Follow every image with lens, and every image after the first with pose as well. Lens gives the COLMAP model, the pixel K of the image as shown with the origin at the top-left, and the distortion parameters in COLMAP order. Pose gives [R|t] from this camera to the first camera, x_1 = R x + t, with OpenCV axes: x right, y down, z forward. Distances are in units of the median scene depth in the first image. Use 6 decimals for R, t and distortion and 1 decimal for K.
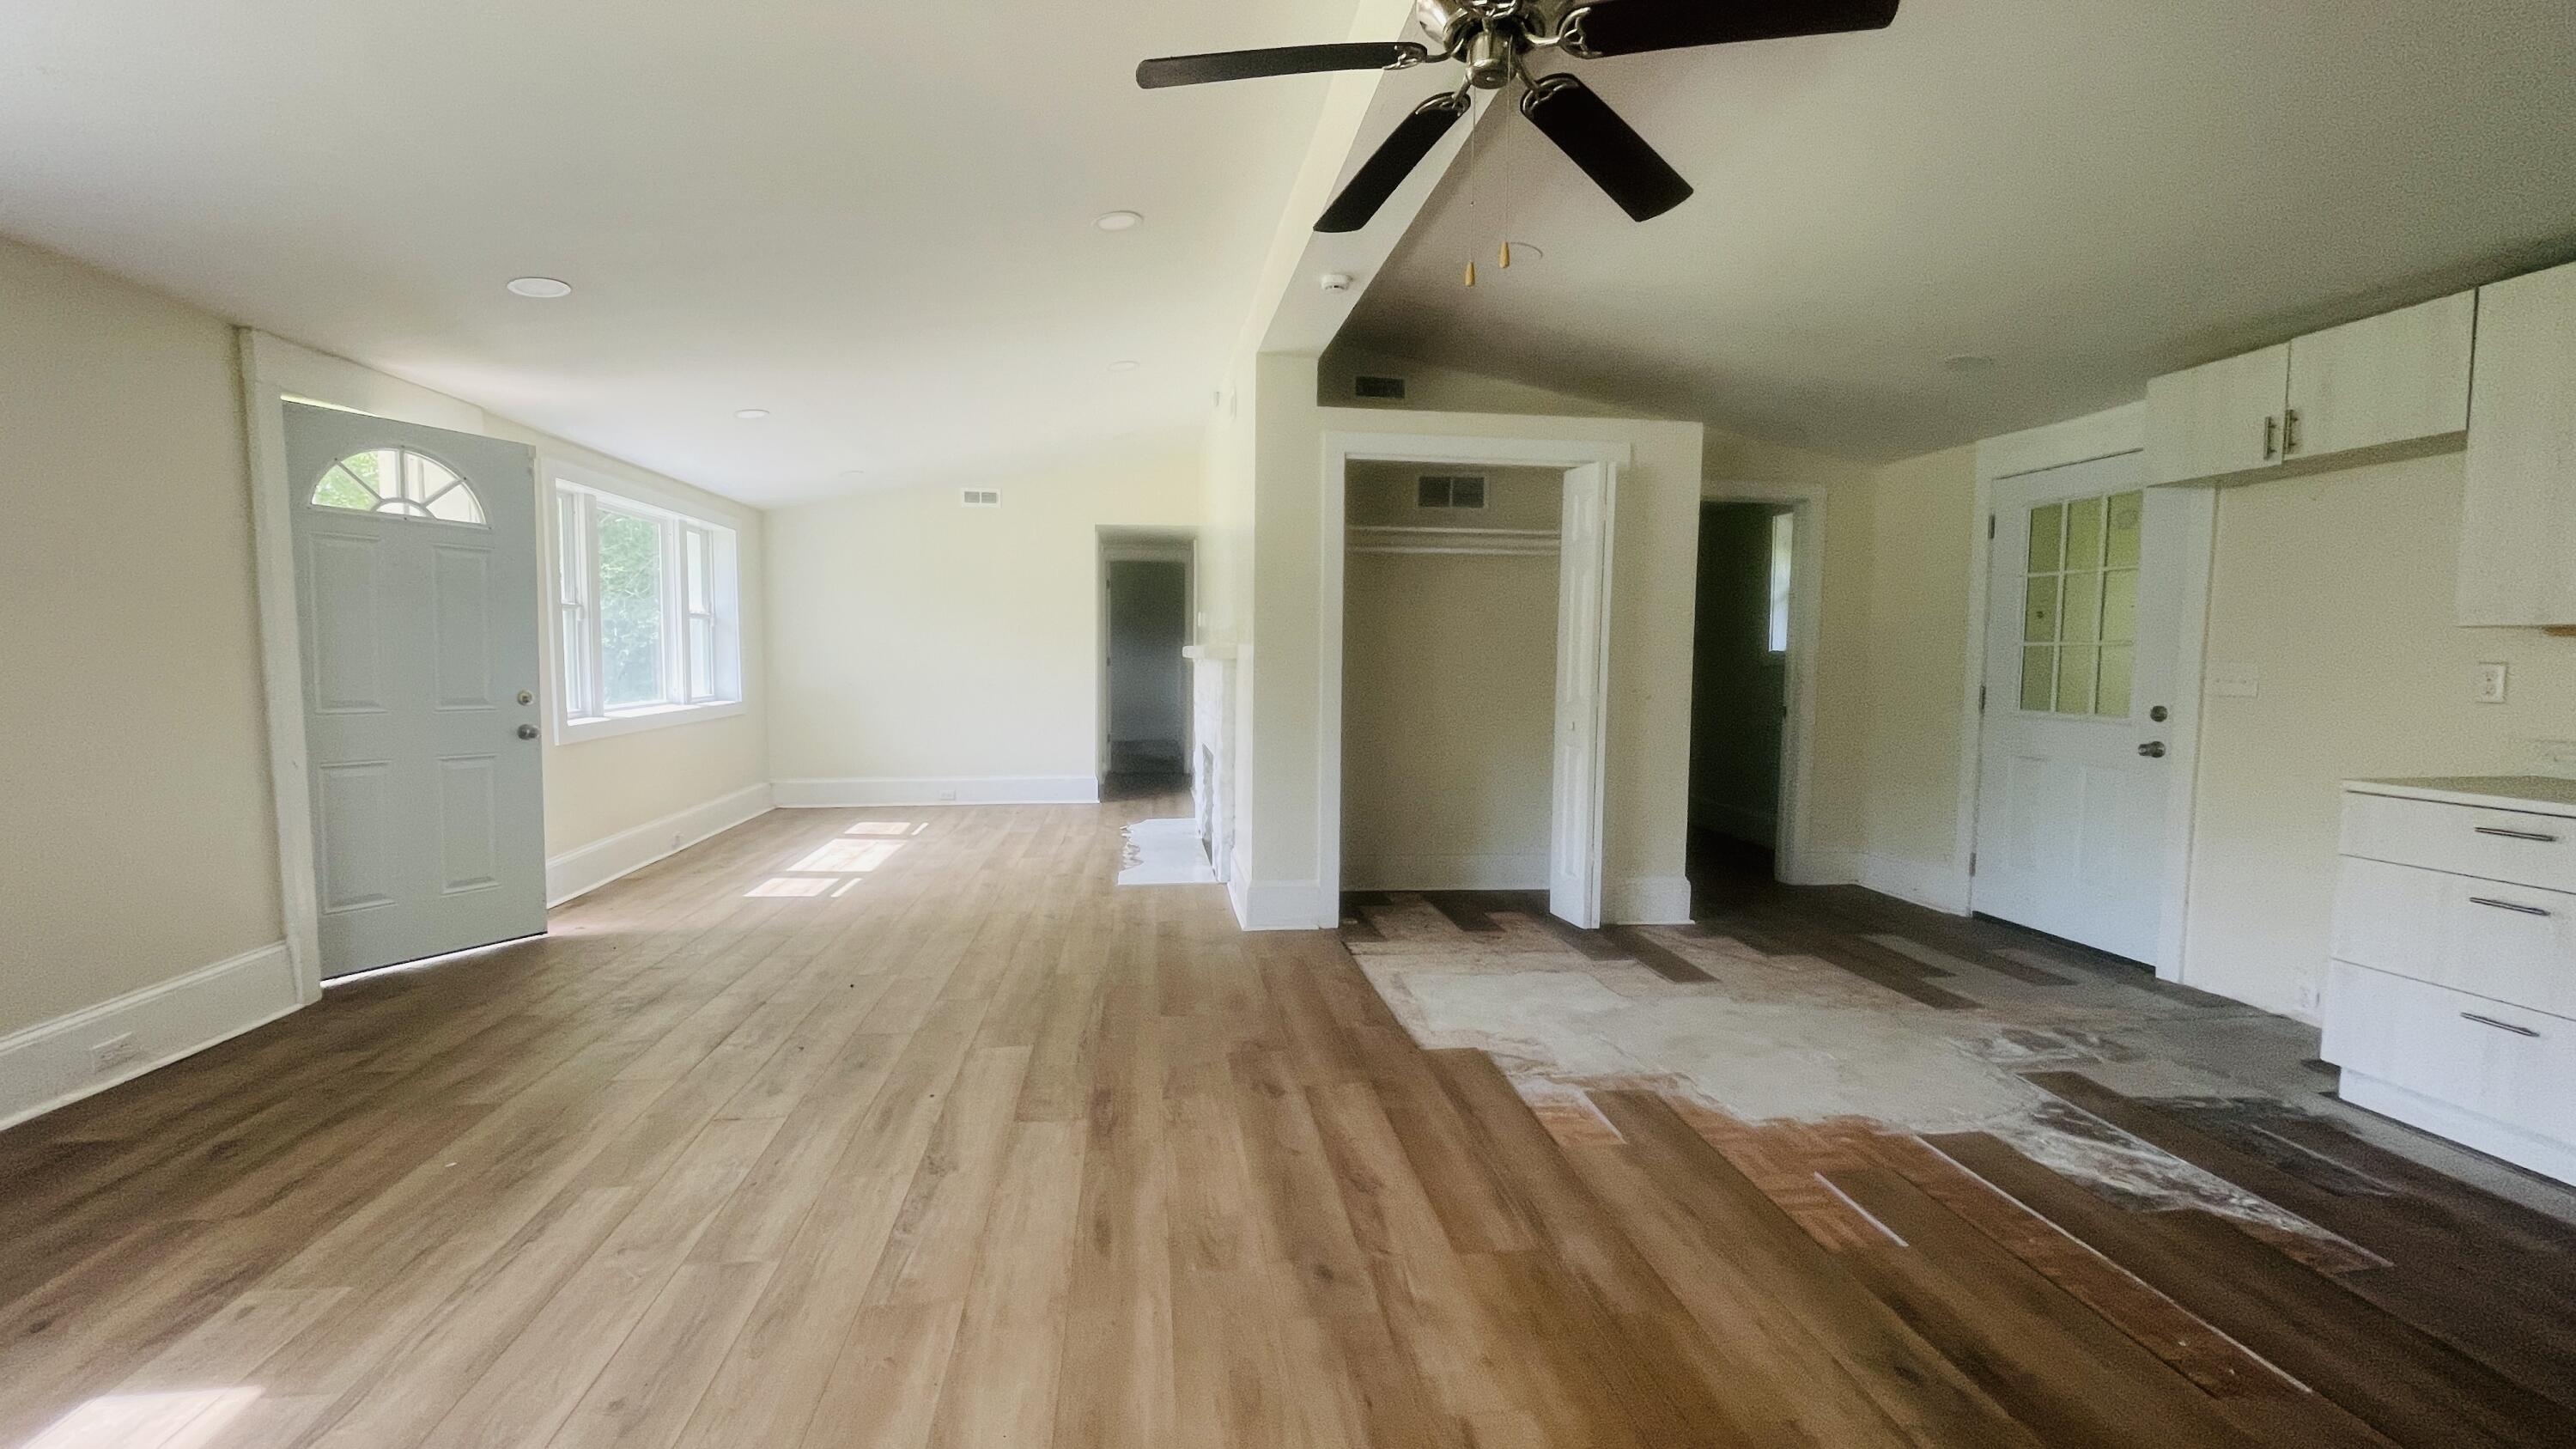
lens RADIAL K [[1032.5, 0, 1270.5], [0, 1032.5, 730.1], [0, 0, 1]] dist [-0.000652, -0.000231]
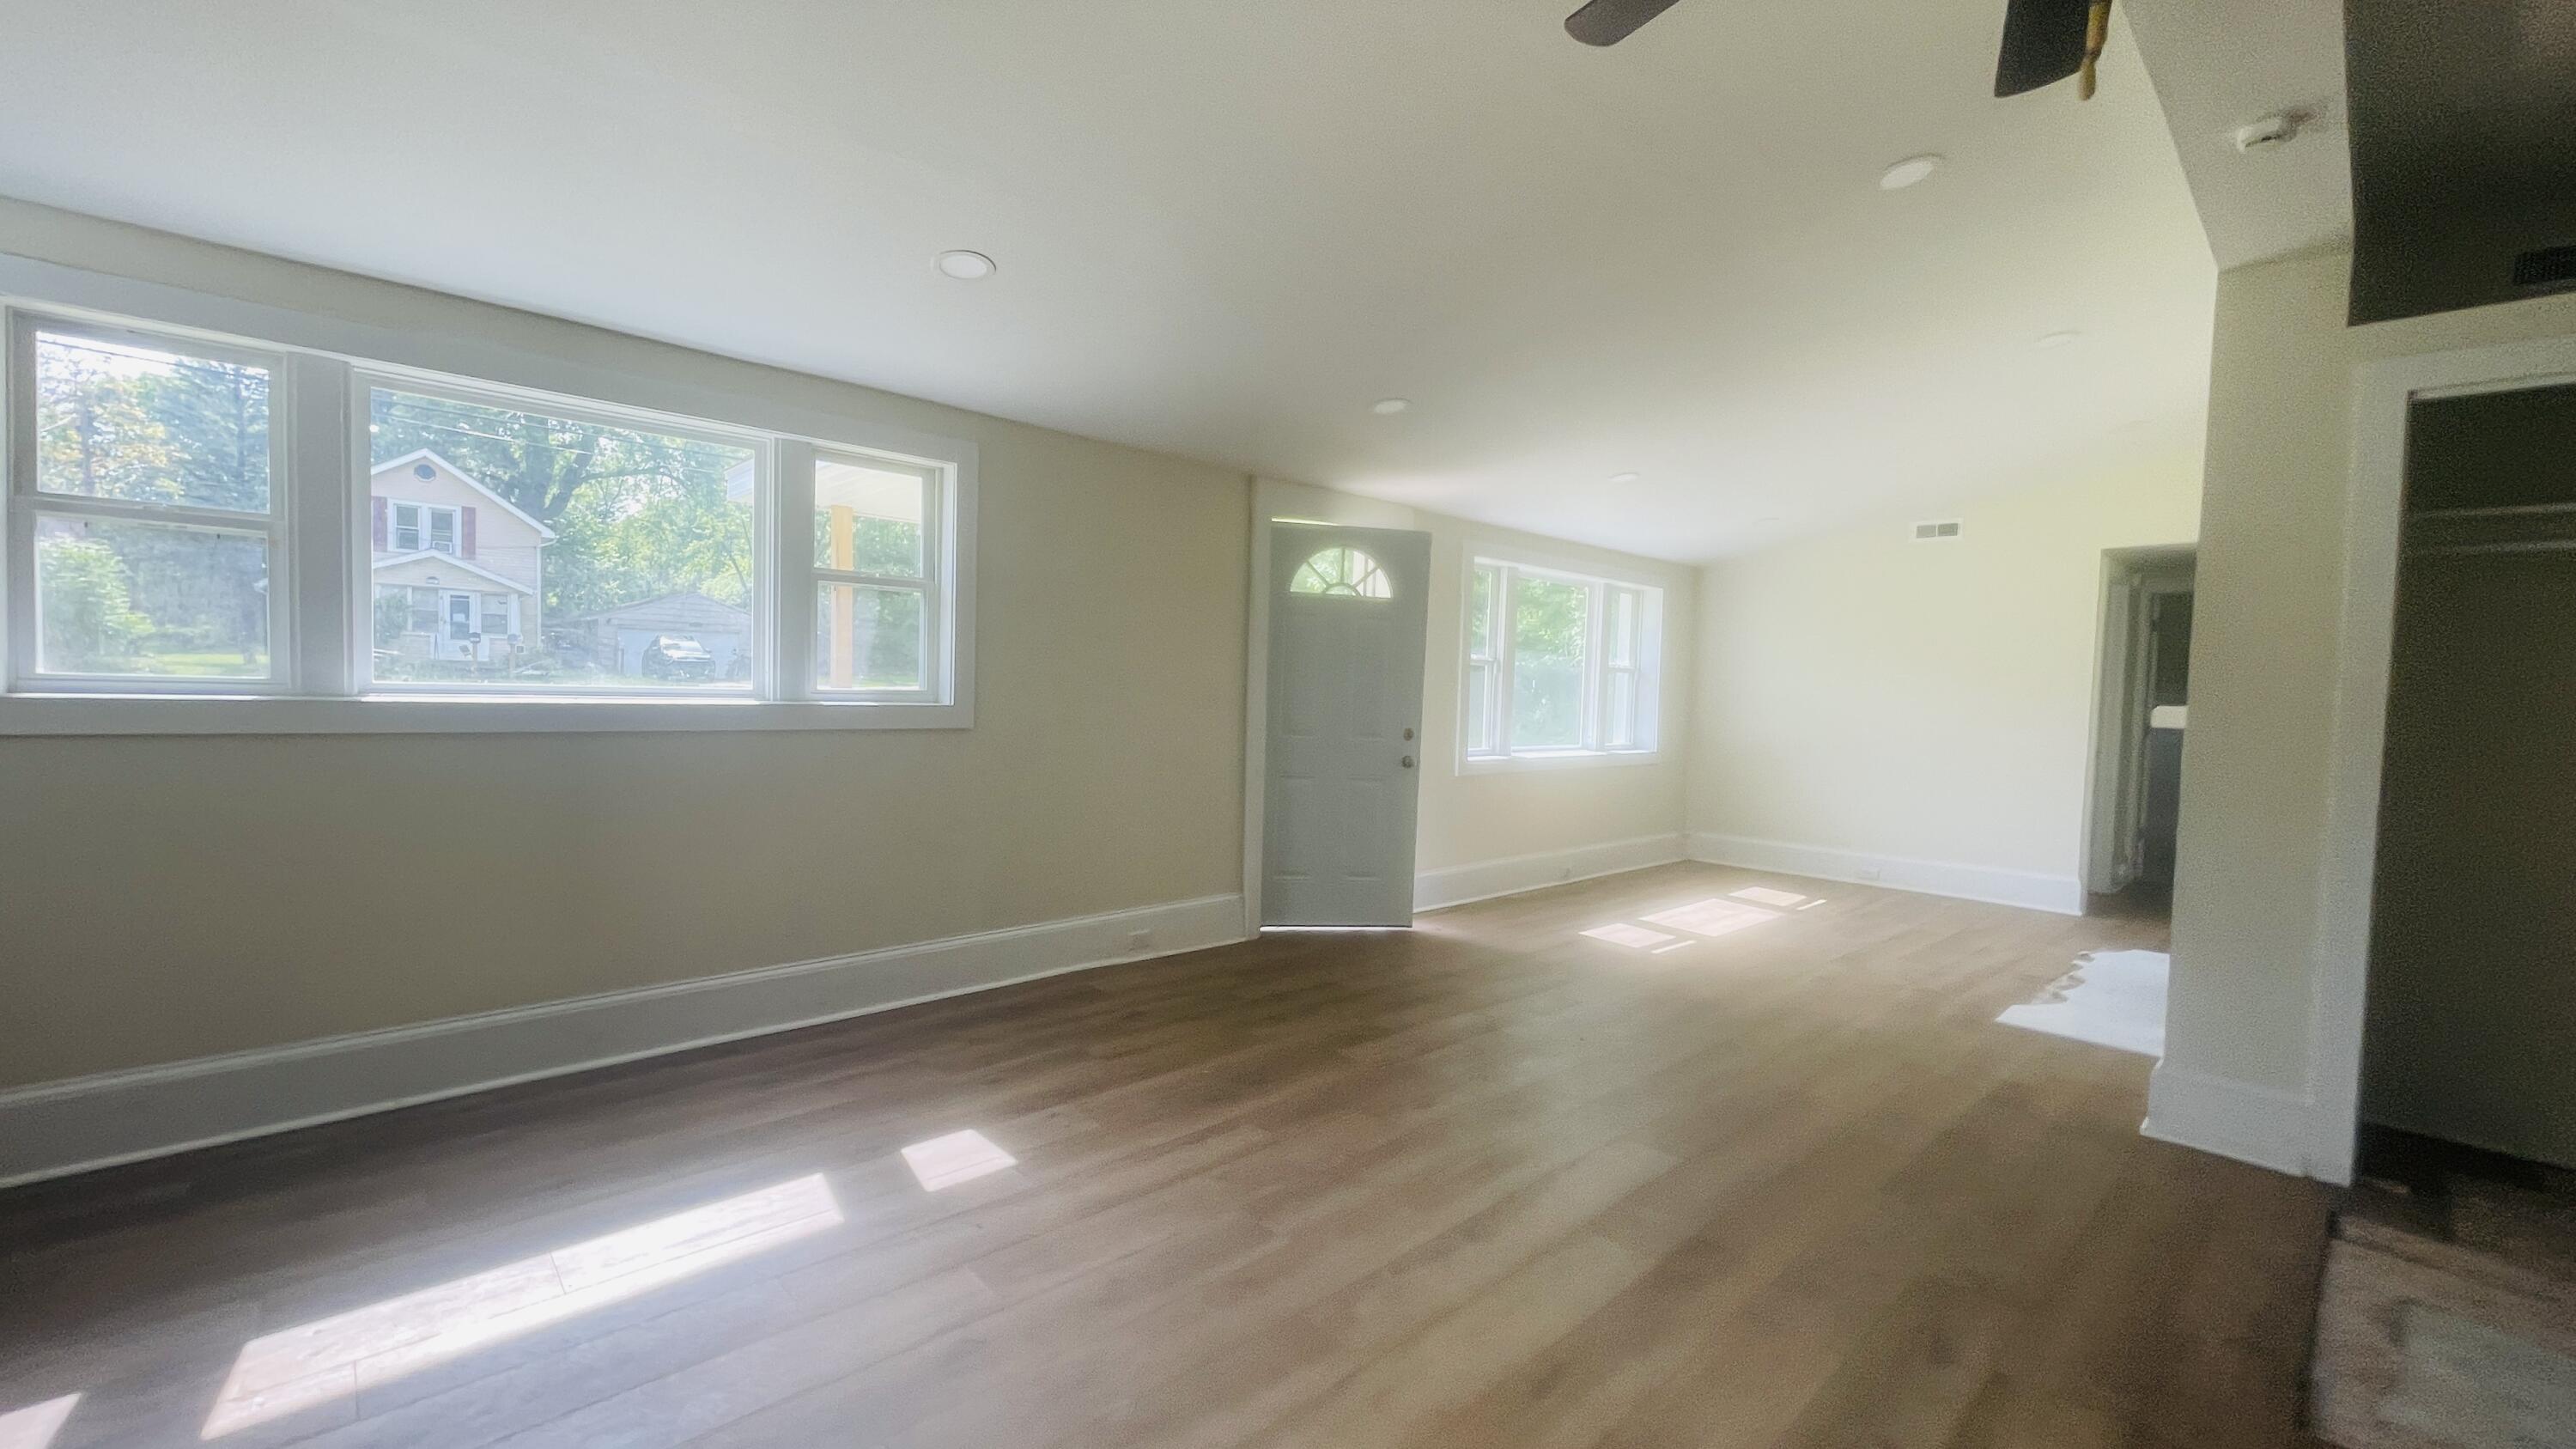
lens RADIAL K [[1032.5, 0, 1270.5], [0, 1032.5, 730.1], [0, 0, 1]] dist [-0.000652, -0.000231]
pose [[0.578247, 0.044401, -0.814653, 0.246914], [-0.088587, 0.996031, -0.008594, -0.014511], [0.811038, 0.077137, 0.579885, 0.181353]]
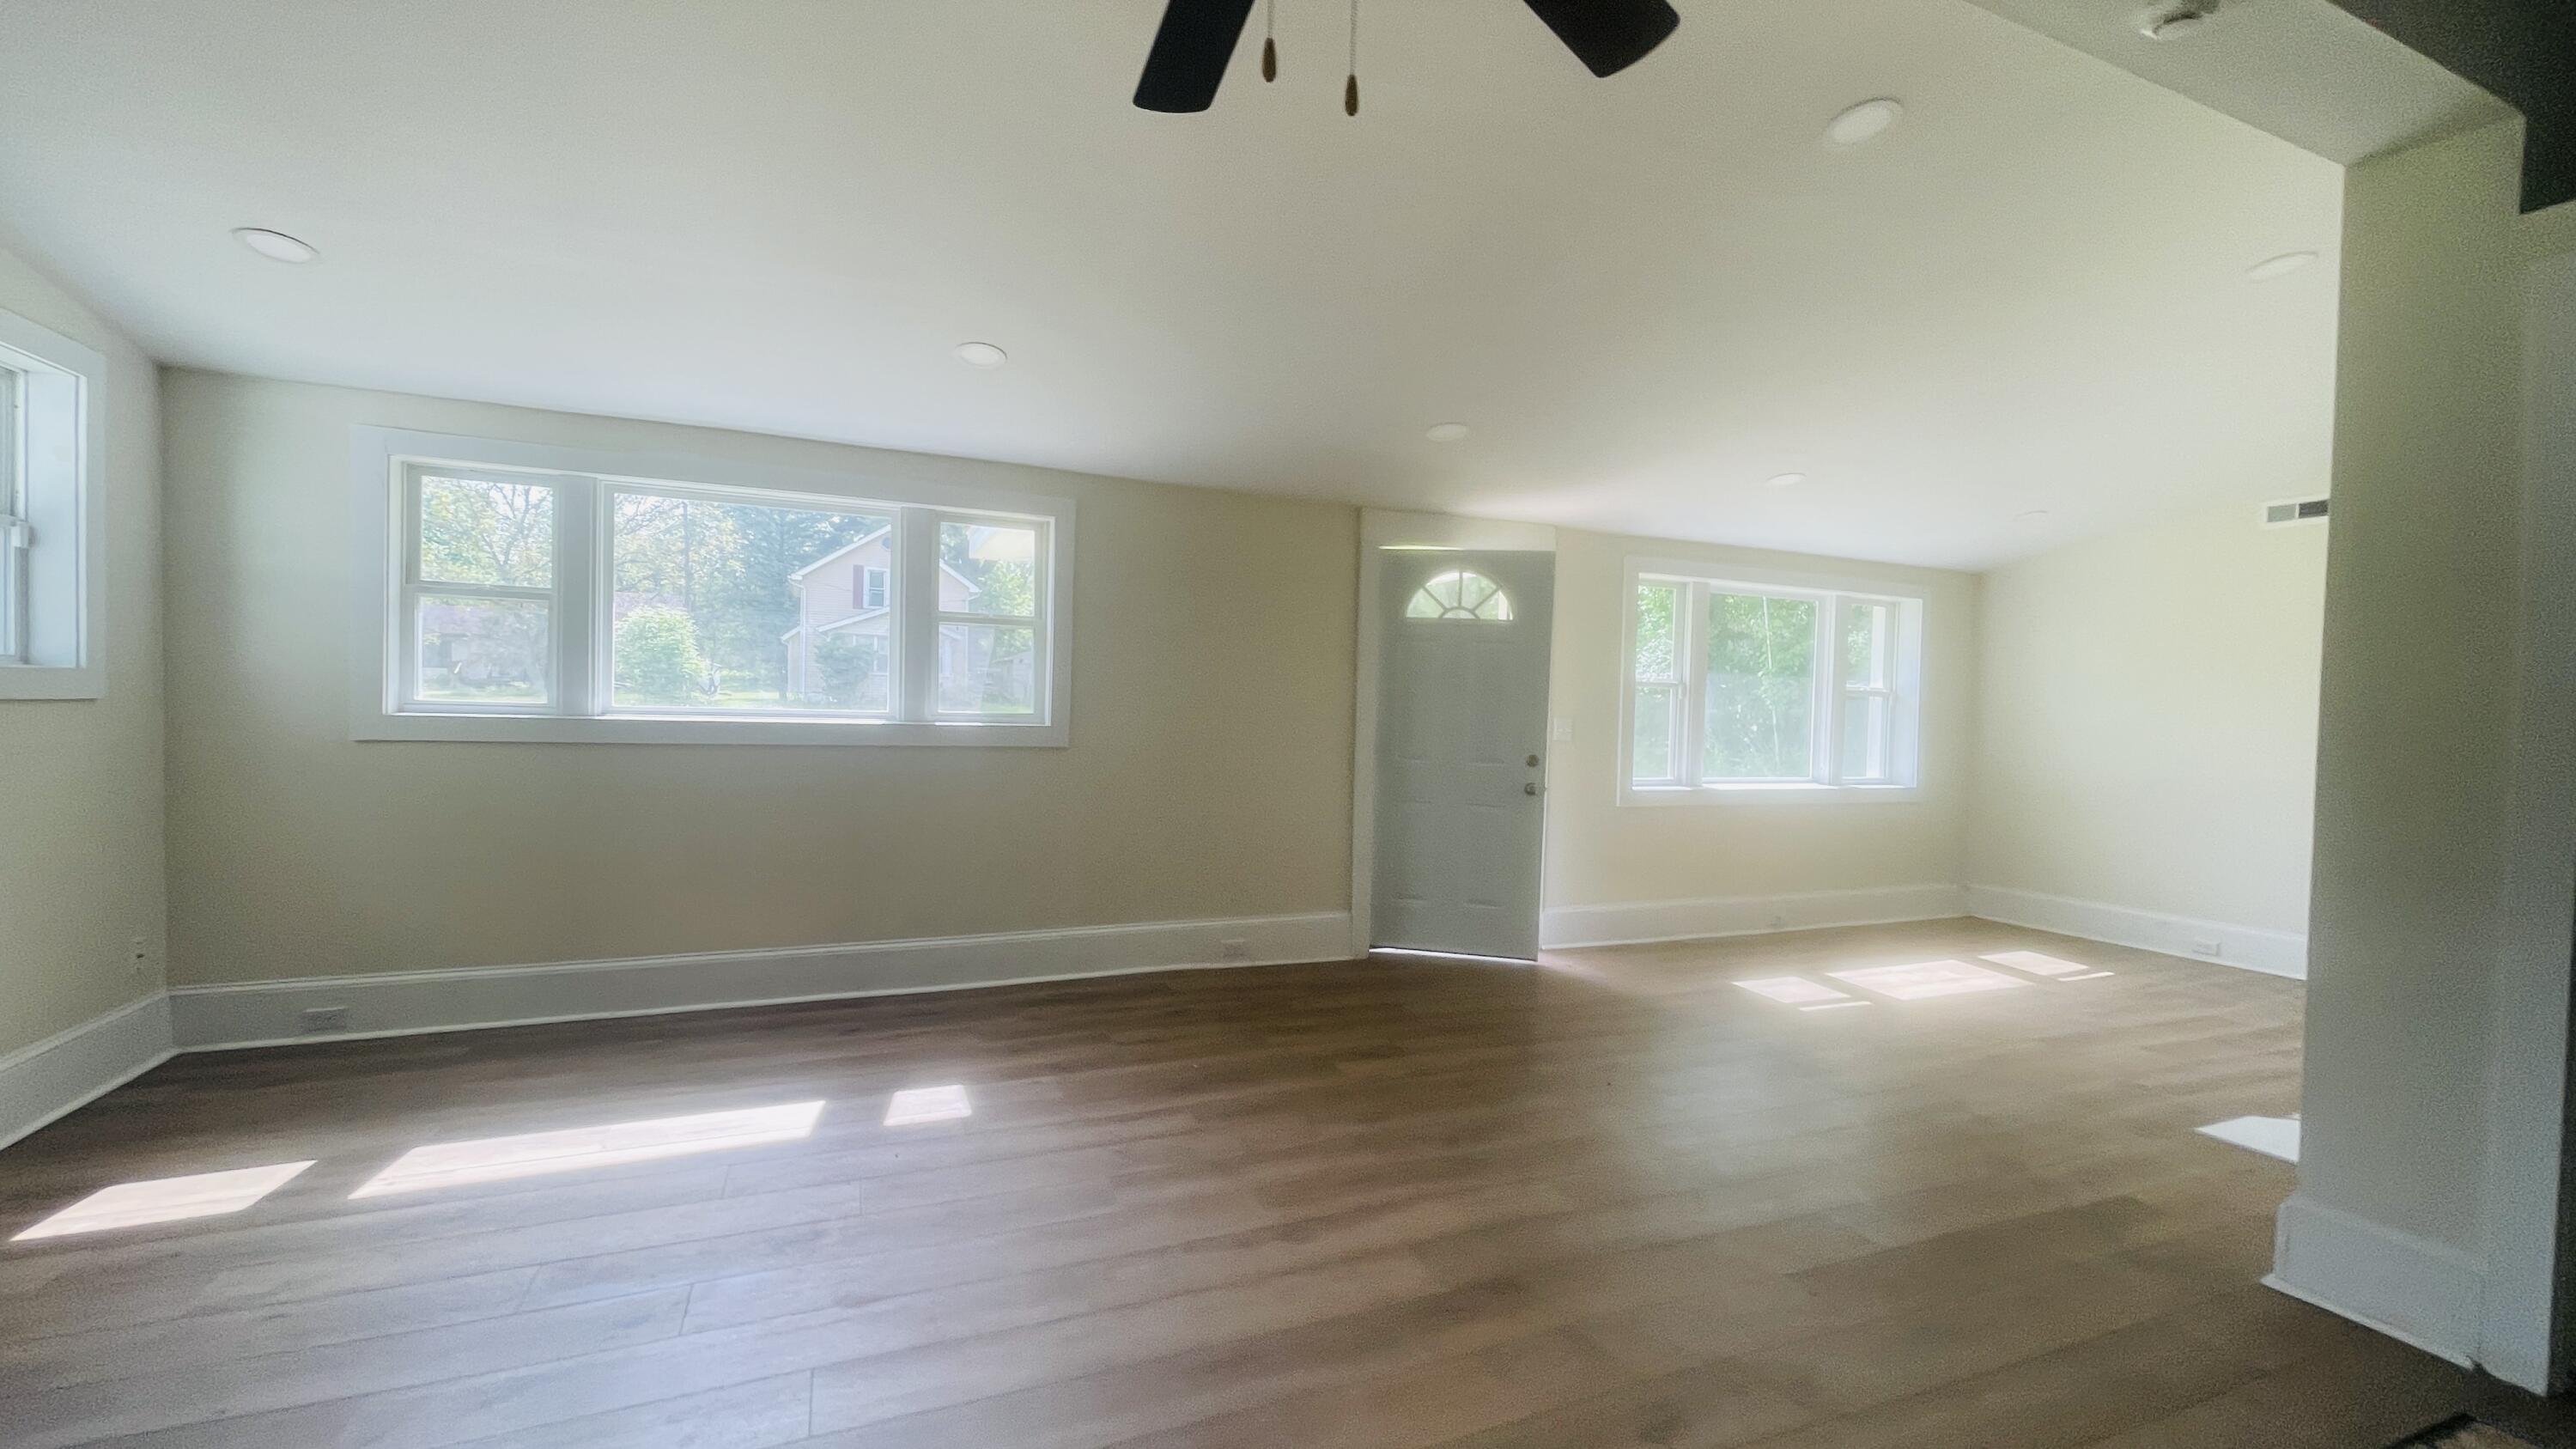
lens RADIAL K [[1032.5, 0, 1270.5], [0, 1032.5, 730.1], [0, 0, 1]] dist [-0.000652, -0.000231]
pose [[0.262507, 0.021983, -0.964680, 0.459830], [-0.100217, 0.994955, -0.004598, -0.038610], [0.959712, 0.097884, 0.263386, 0.492453]]
